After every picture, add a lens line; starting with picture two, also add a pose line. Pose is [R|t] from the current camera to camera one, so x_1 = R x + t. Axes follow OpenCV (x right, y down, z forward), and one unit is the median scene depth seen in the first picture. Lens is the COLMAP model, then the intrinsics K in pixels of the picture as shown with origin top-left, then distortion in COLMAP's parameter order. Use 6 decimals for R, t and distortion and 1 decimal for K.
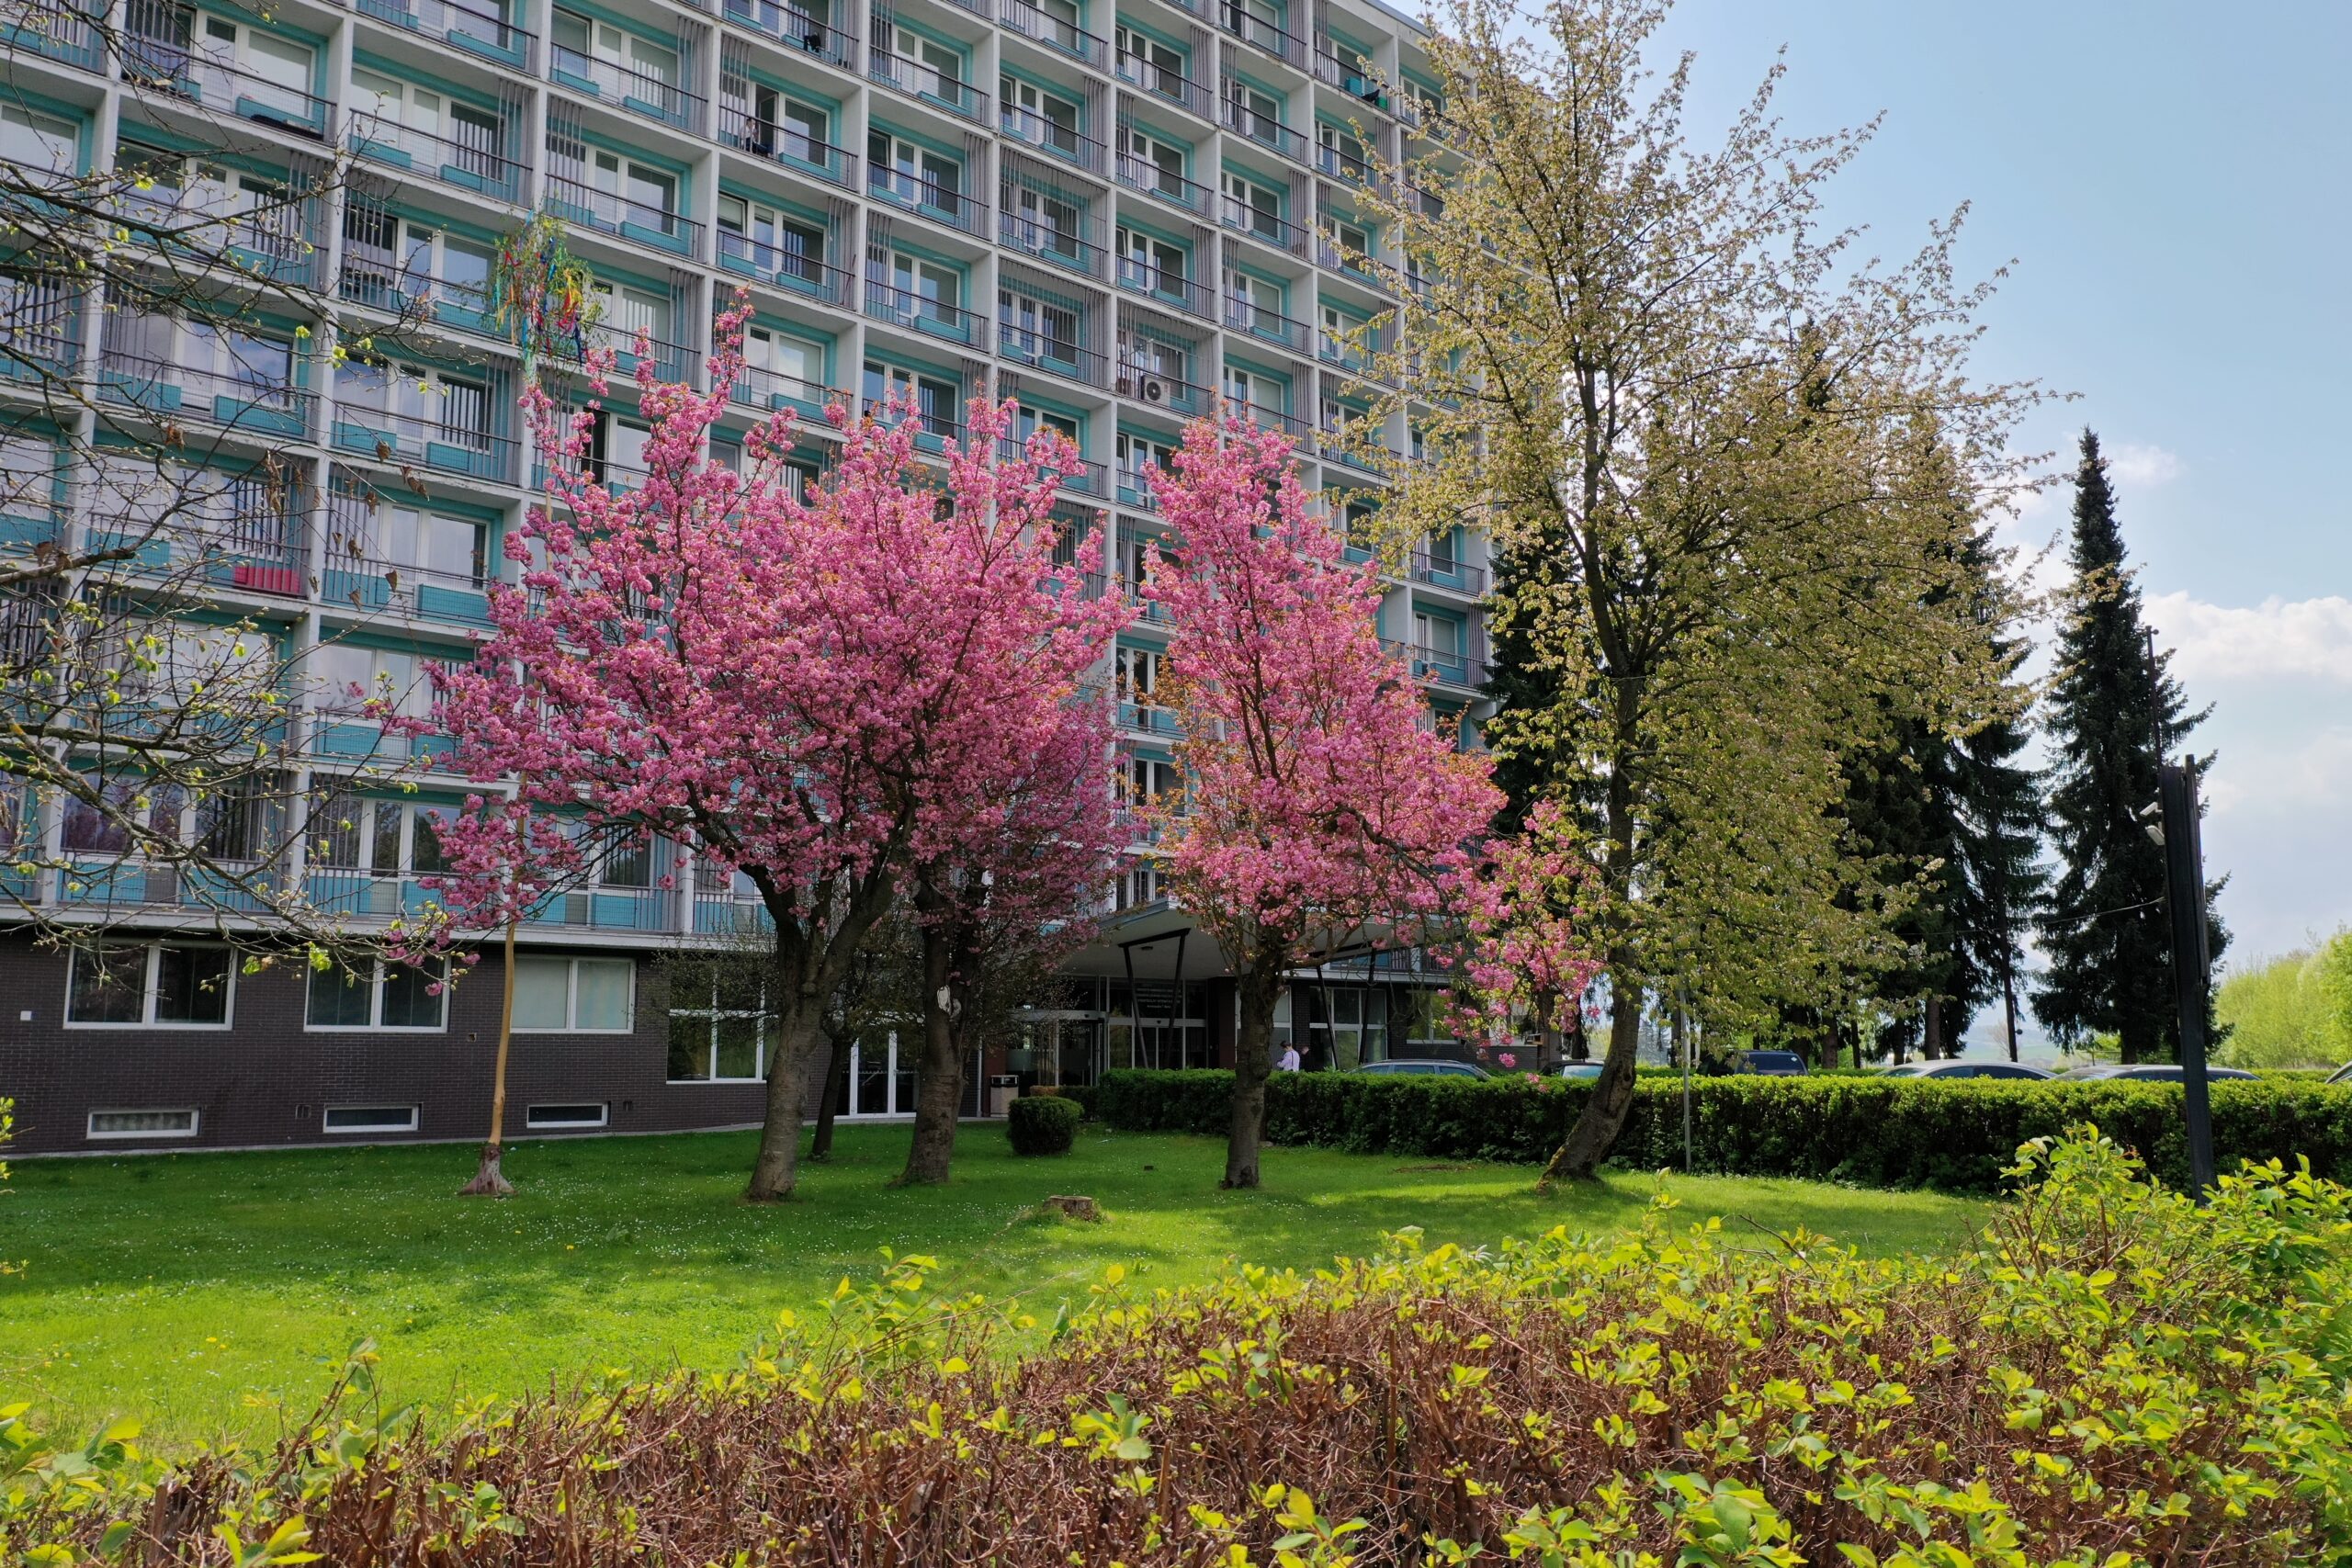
lens RADIAL K [[1883.5, 0, 1185.9], [0, 1883.5, 784.4], [0, 0, 1]] dist [0.016770, -0.005616]
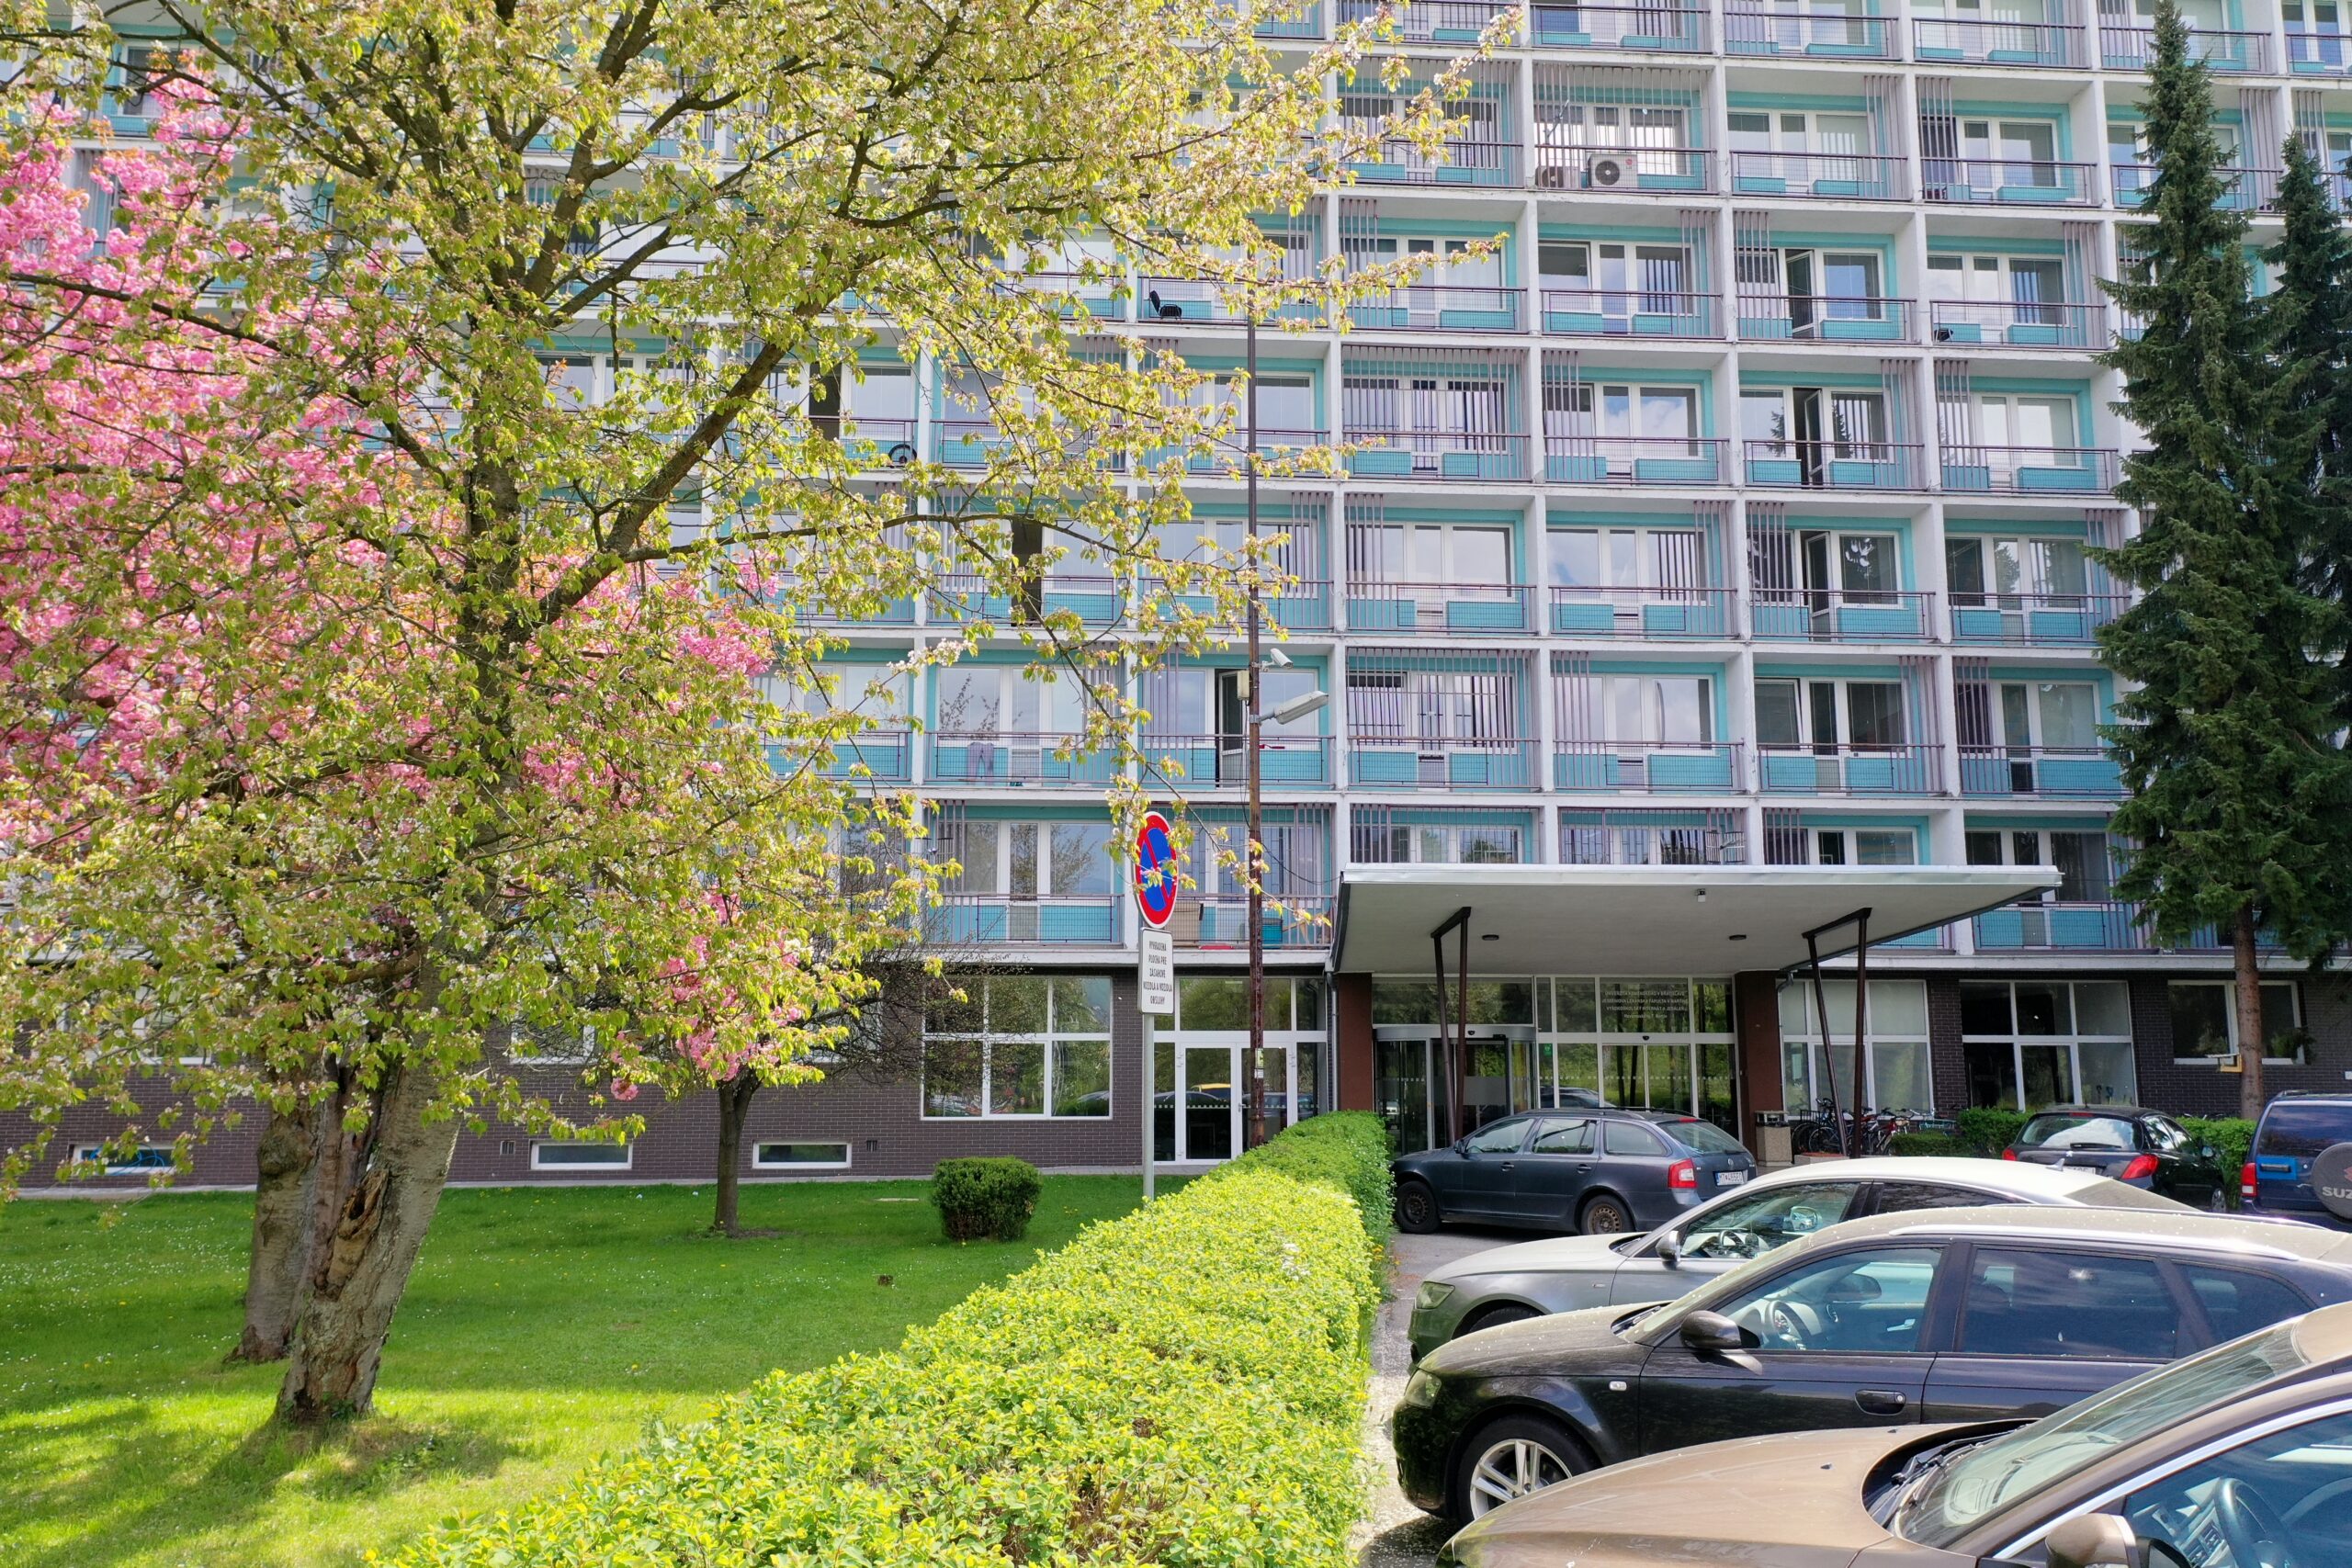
lens RADIAL K [[2015.2, 0, 1176.0], [0, 2015.2, 784.0], [0, 0, 1]] dist [0.011744, 0.004010]
pose [[0.790329, -0.095390, -0.605211, 0.300264], [0.091215, 0.995116, -0.037729, 0.040741], [0.605855, -0.025386, 0.795170, 0.272054]]
